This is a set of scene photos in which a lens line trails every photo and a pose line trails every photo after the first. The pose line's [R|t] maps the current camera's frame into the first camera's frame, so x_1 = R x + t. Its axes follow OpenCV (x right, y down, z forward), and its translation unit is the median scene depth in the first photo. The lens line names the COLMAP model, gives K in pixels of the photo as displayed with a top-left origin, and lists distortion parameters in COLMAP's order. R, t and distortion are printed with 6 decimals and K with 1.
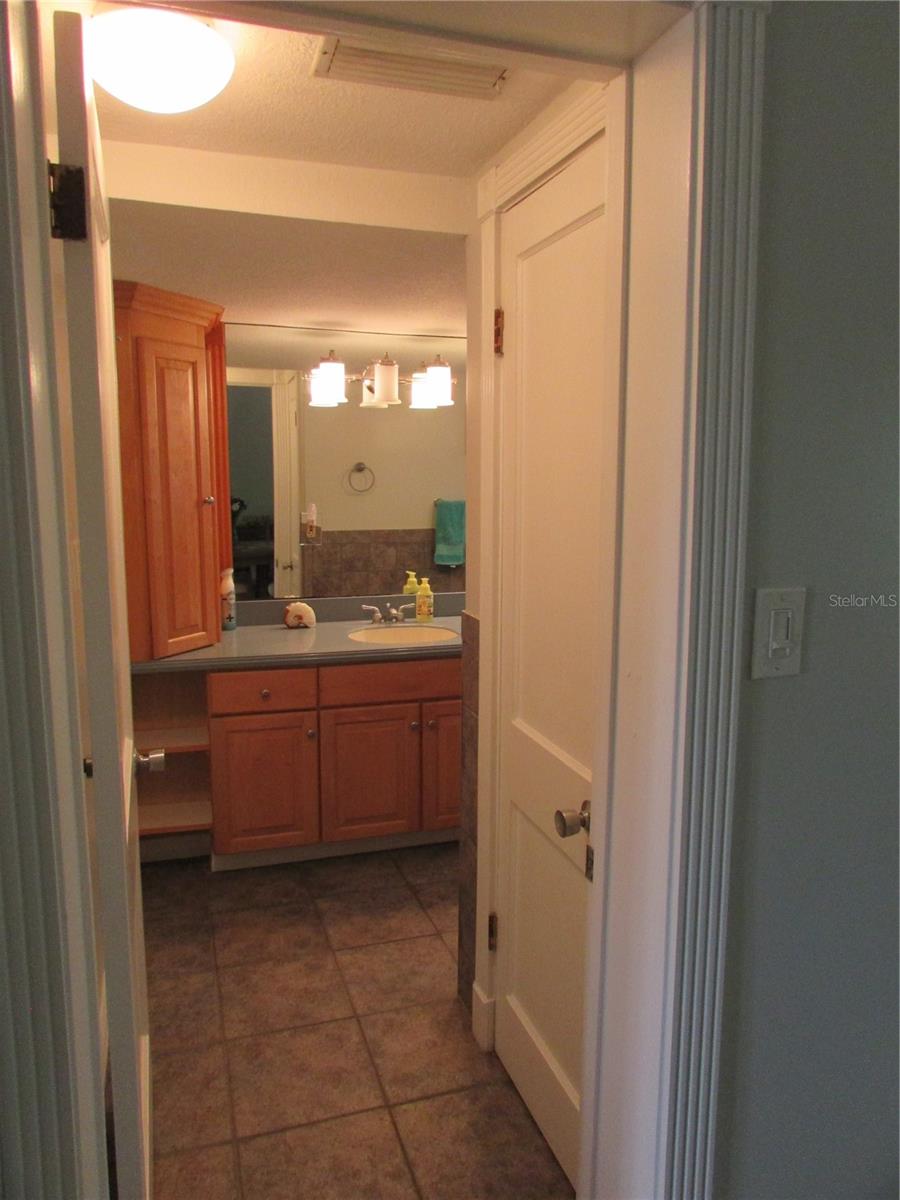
lens RADIAL K [[848.2, 0, 450.0], [0, 848.2, 600.0], [0, 0, 1]] dist [-0.016693, 0.002899]
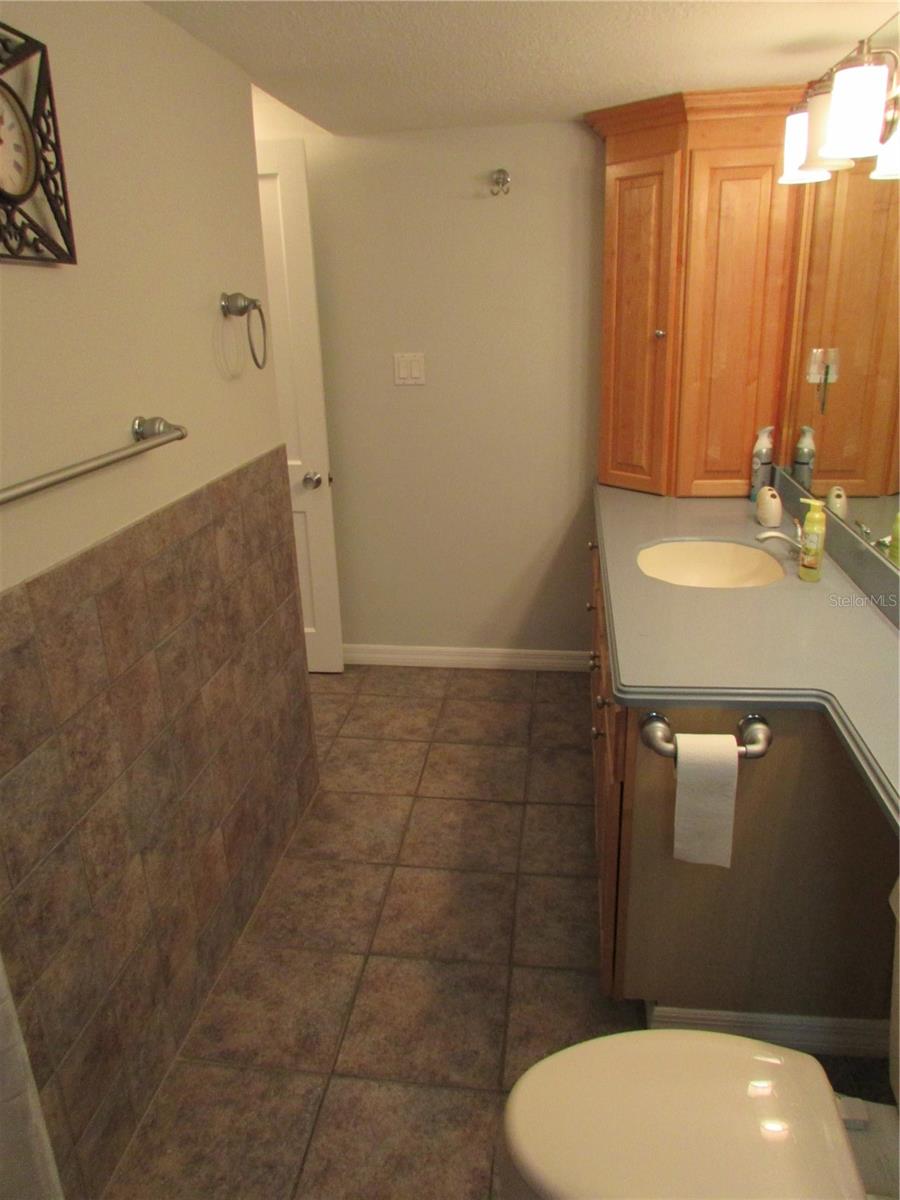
lens RADIAL K [[848.2, 0, 450.0], [0, 848.2, 600.0], [0, 0, 1]] dist [-0.016693, 0.002899]
pose [[-0.438423, 0.298076, -0.847901, 0.737425], [-0.106911, 0.919409, 0.378494, -0.193189], [0.892388, 0.256590, -0.371222, 1.344664]]
